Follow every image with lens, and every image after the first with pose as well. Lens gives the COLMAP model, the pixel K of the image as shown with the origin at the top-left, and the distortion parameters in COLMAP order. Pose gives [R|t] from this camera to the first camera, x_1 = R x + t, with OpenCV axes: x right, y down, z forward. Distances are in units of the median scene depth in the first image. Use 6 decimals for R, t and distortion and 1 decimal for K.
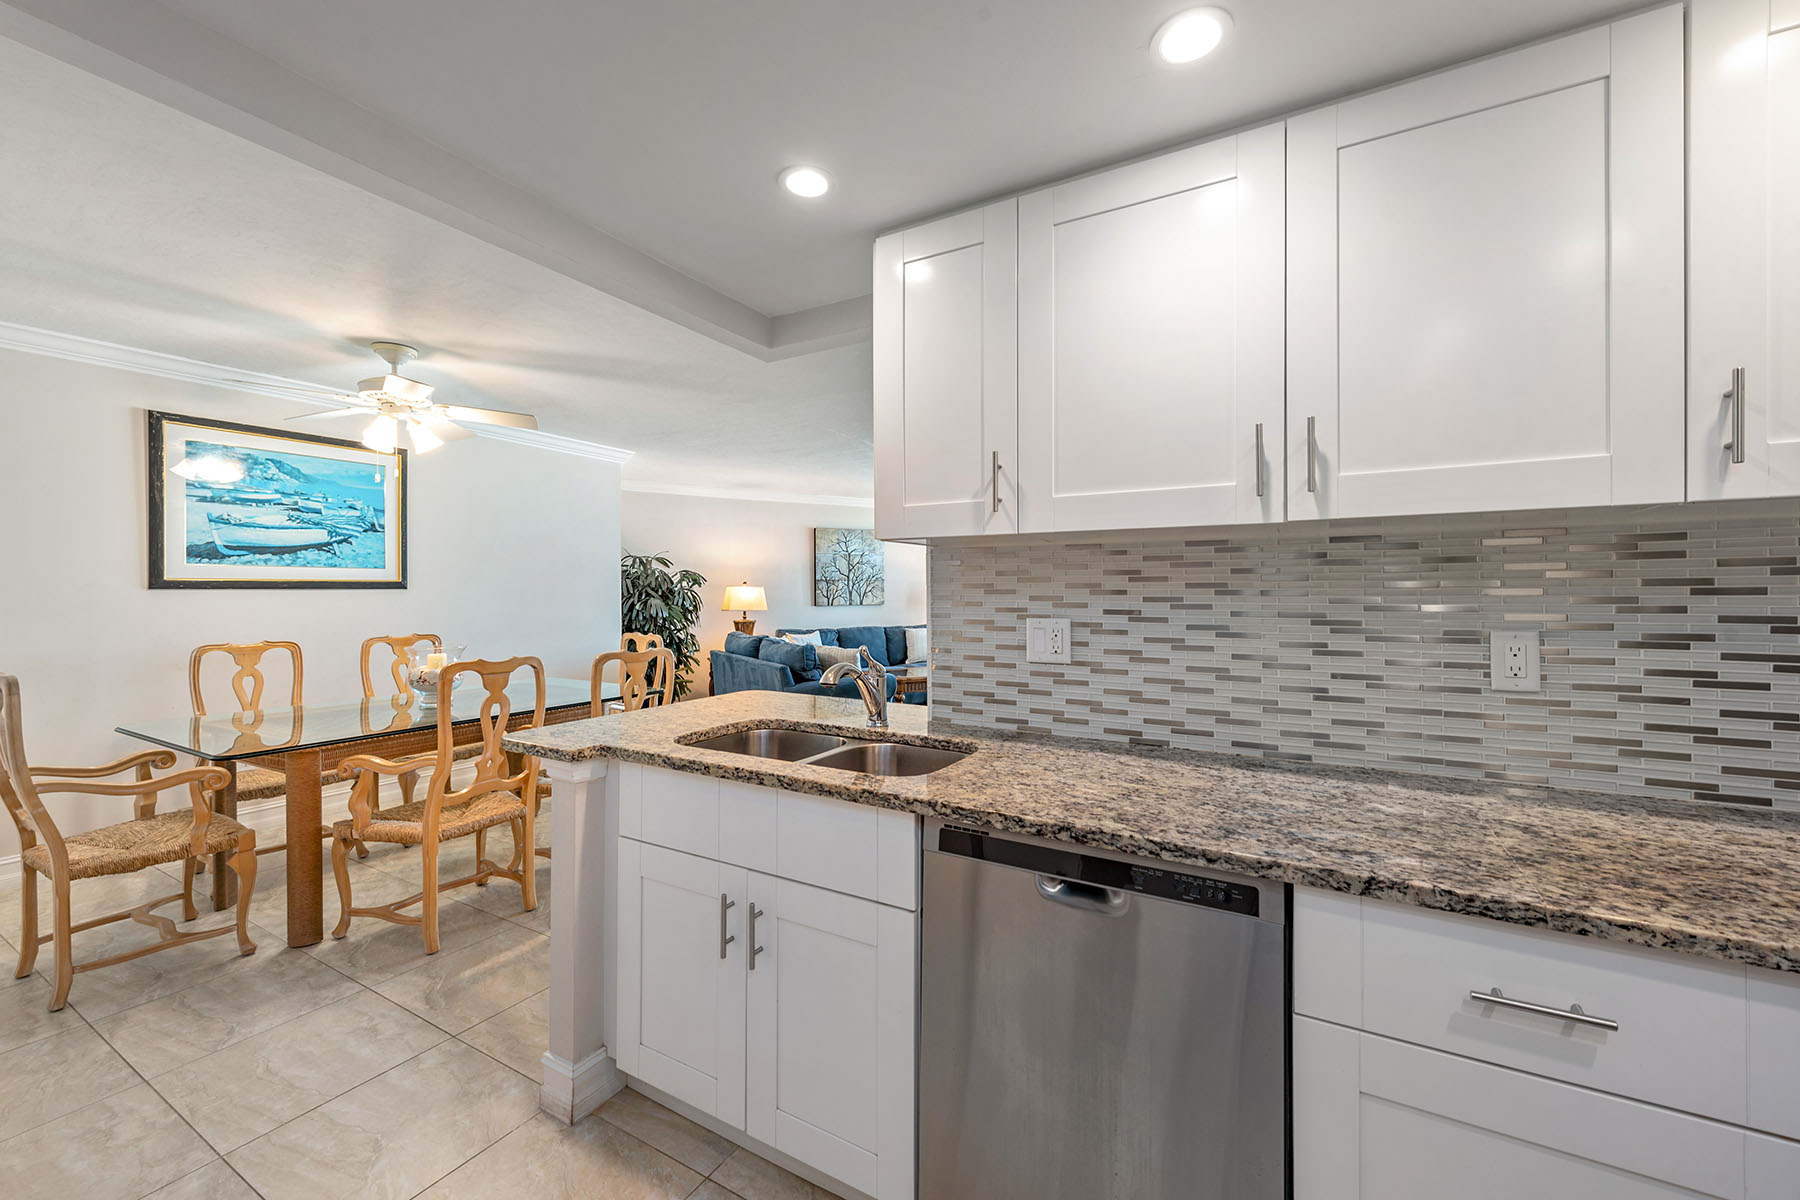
lens RADIAL K [[698.9, 0, 900.0], [0, 698.9, 600.0], [0, 0, 1]] dist [0.010093, -0.003455]
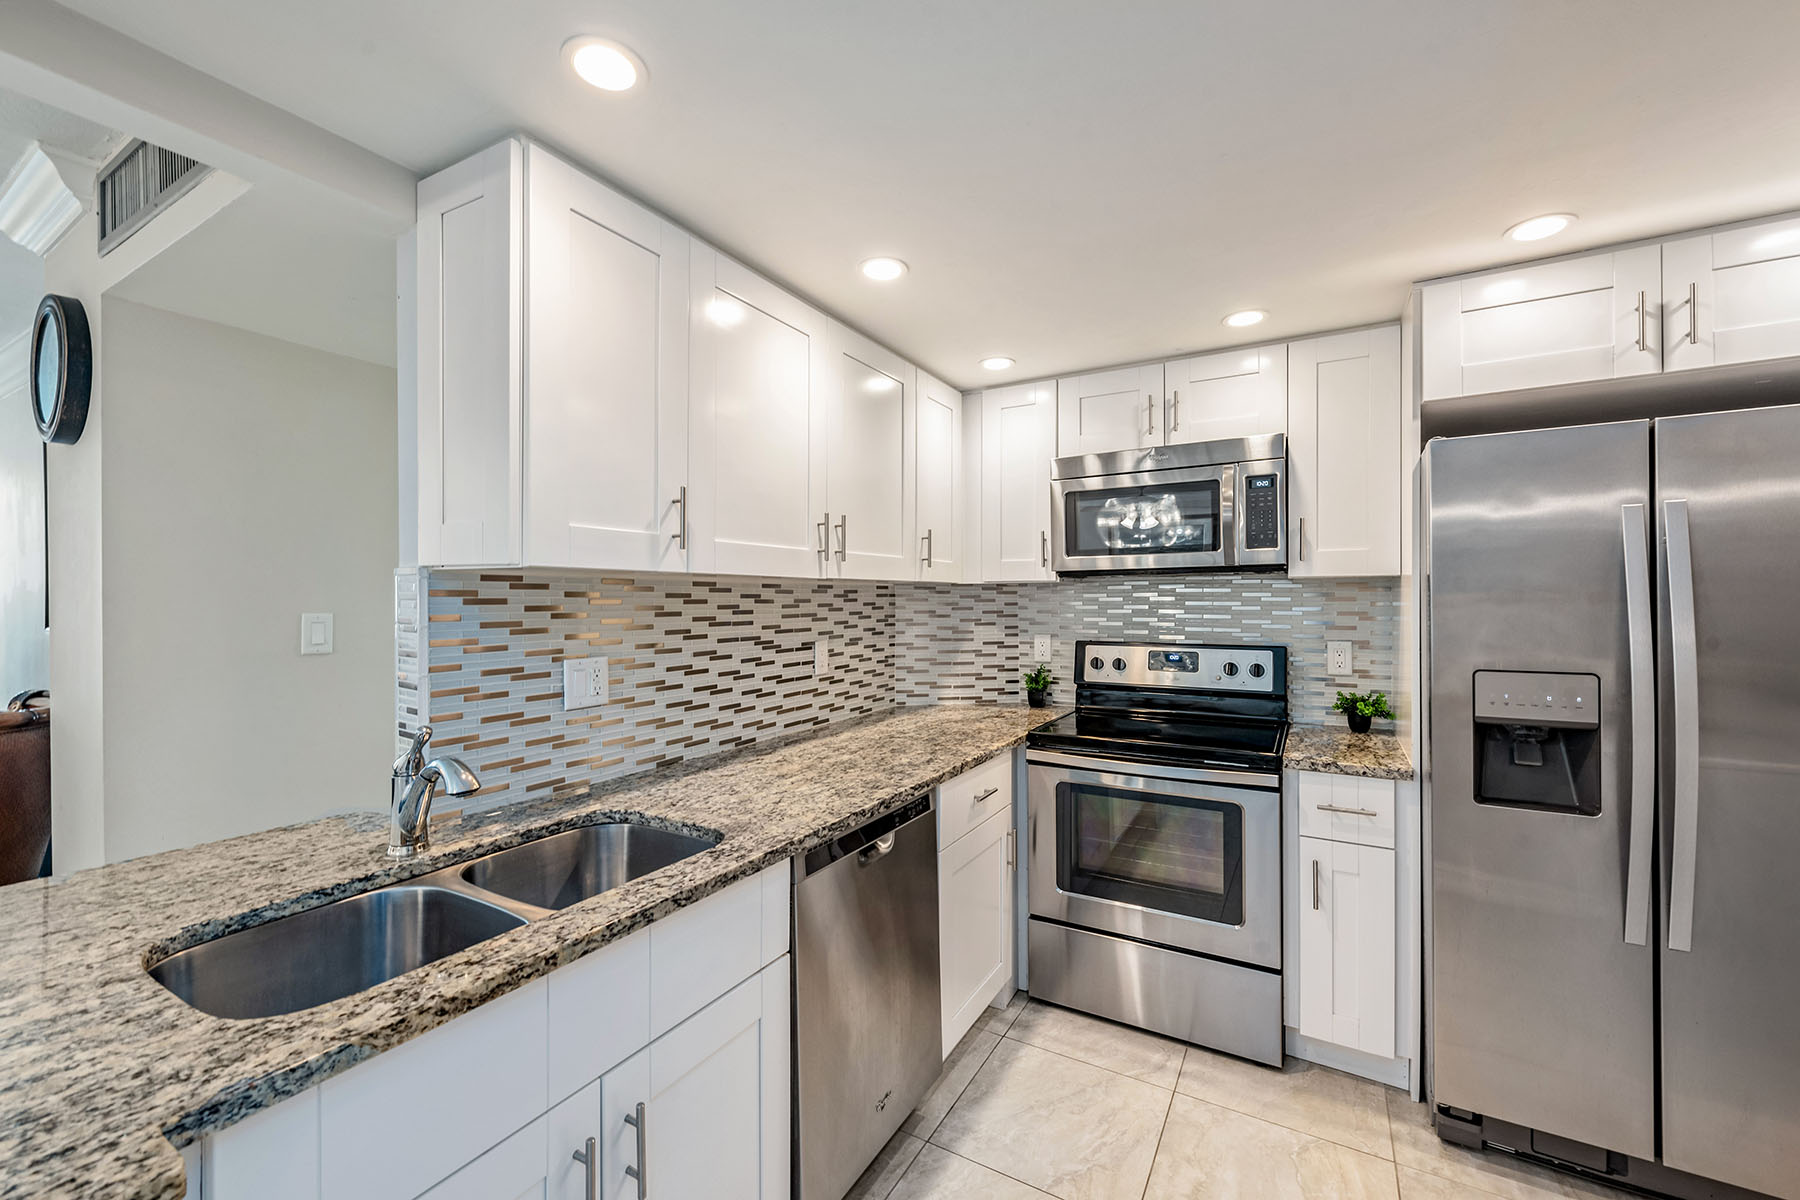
lens RADIAL K [[716.8, 0, 900.0], [0, 716.8, 600.0], [0, 0, 1]] dist [0.001349, 0.000412]
pose [[0.004930, -0.001276, 0.999987, -0.371223], [0.011983, 0.999927, 0.001216, -0.023500], [-0.999916, 0.011977, 0.004944, 0.300940]]
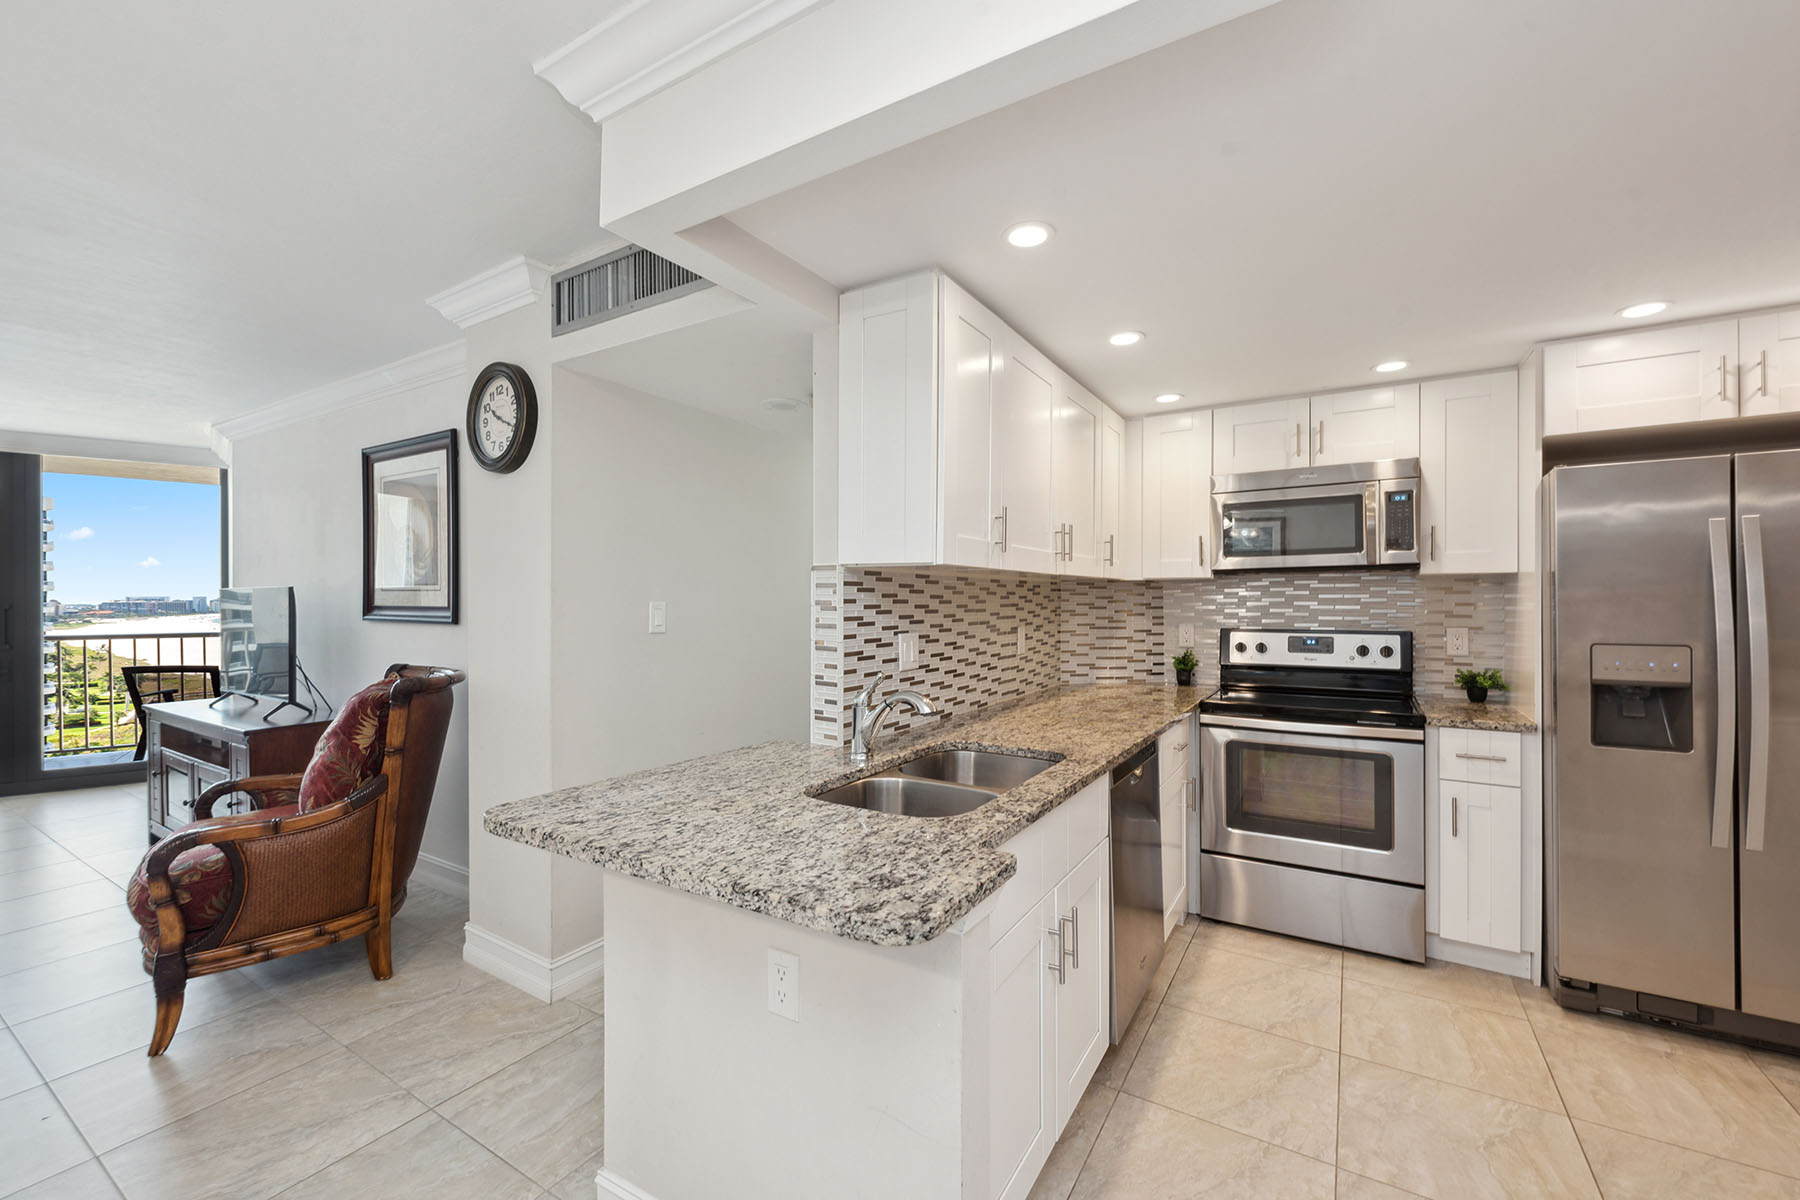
lens RADIAL K [[729.5, 0, 901.1], [0, 729.5, 599.0], [0, 0, 1]] dist [0.003723, -0.000405]
pose [[0.030625, 0.001153, 0.999530, -0.545513], [0.010855, 0.999940, -0.001486, -0.016518], [-0.999472, 0.010895, 0.030611, 0.500731]]
